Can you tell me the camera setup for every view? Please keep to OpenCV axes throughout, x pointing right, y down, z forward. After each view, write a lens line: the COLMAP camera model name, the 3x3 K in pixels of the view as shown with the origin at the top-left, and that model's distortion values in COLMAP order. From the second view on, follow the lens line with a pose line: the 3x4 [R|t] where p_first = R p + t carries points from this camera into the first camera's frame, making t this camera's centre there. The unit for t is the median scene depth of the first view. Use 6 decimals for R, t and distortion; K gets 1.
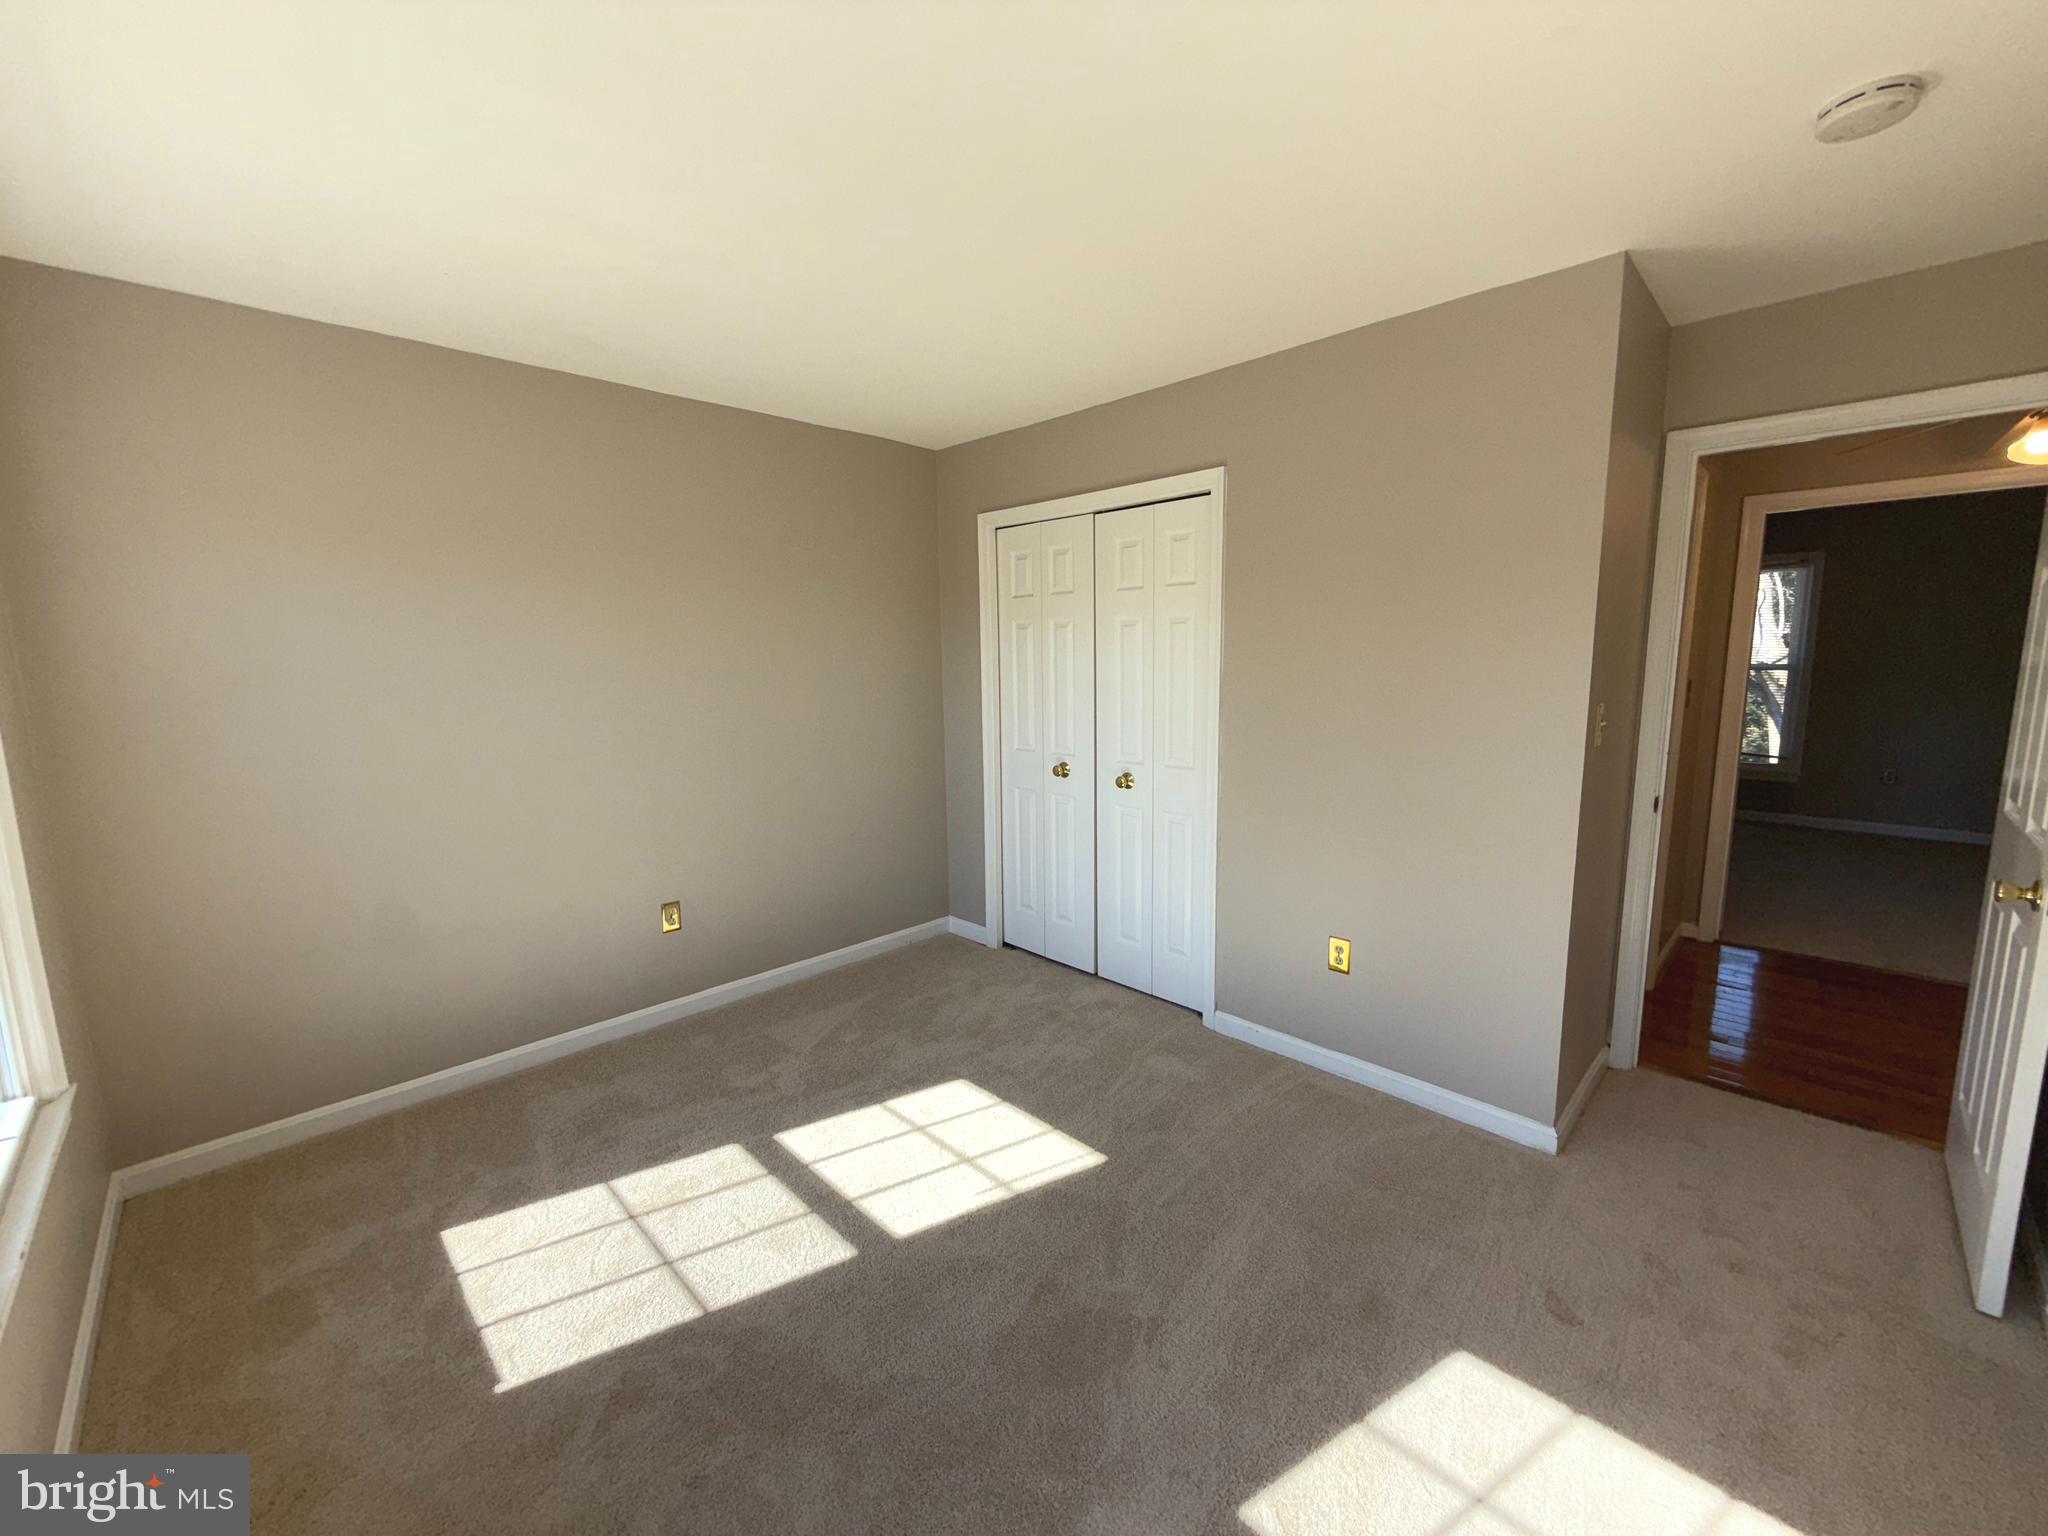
lens RADIAL K [[814.3, 0, 1027.6], [0, 814.3, 776.9], [0, 0, 1]] dist [0.003648, 0.000044]
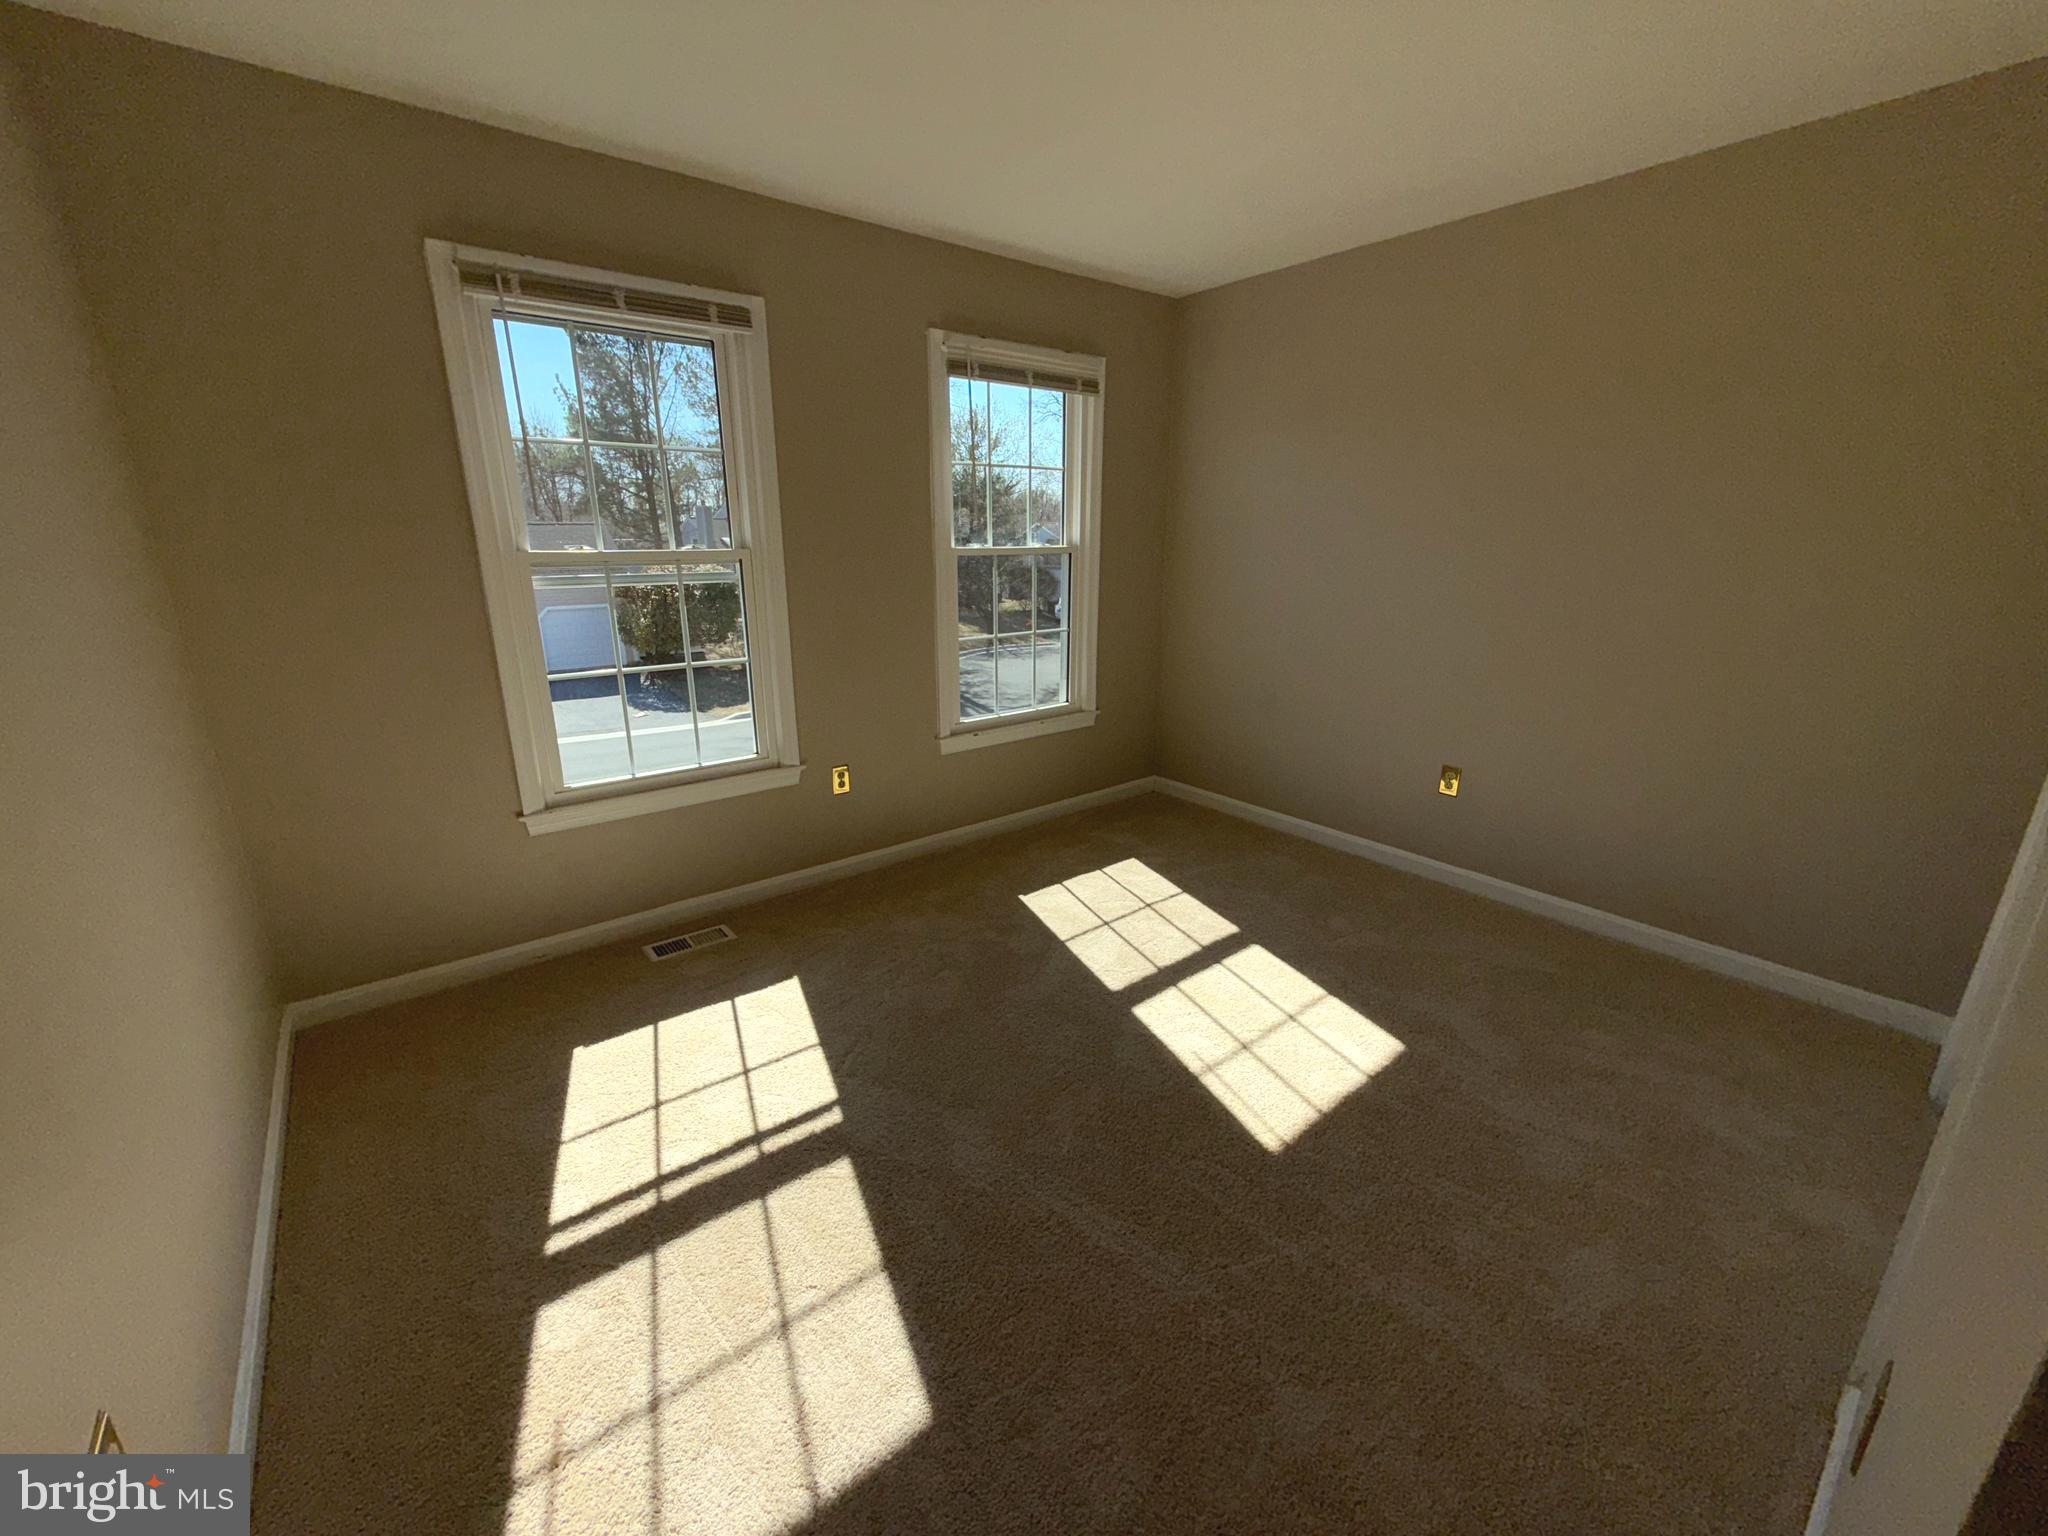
lens RADIAL K [[814.3, 0, 1030.3], [0, 814.3, 766.0], [0, 0, 1]] dist [0.003648, 0.000044]
pose [[-0.105032, 0.290354, -0.951138, 0.796706], [-0.144746, 0.941779, 0.303481, -0.108483], [0.983878, 0.169548, -0.056890, 0.755279]]
